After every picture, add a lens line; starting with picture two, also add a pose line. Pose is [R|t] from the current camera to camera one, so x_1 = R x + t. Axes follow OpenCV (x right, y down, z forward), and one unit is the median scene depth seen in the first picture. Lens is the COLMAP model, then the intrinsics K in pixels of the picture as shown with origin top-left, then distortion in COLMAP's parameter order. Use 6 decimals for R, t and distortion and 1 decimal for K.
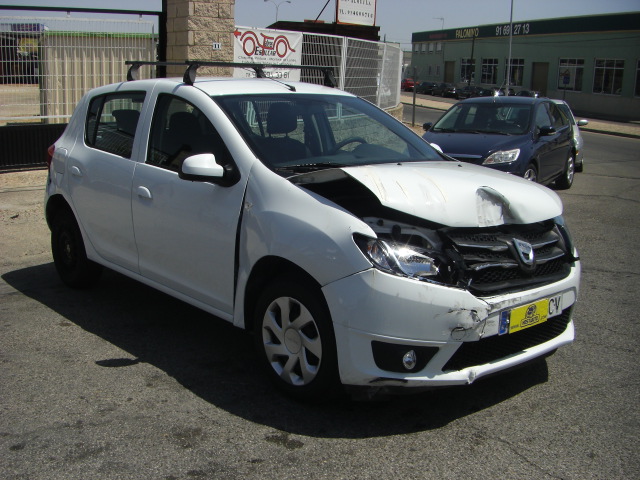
lens RADIAL K [[717.8, 0, 296.7], [0, 717.8, 277.9], [0, 0, 1]] dist [-0.172072, 0.072650]
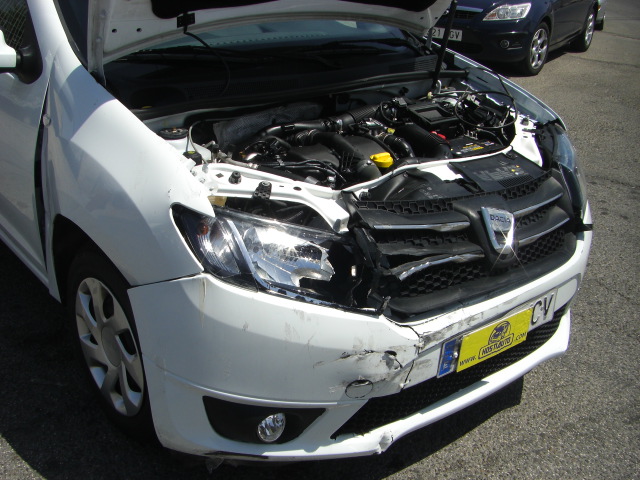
lens RADIAL K [[717.8, 0, 296.7], [0, 717.8, 277.9], [0, 0, 1]] dist [-0.172072, 0.072650]
pose [[0.999075, 0.042456, 0.006879, 0.154032], [-0.042911, 0.973088, 0.226404, -0.120990], [0.002919, -0.226490, 0.974009, 0.424044]]
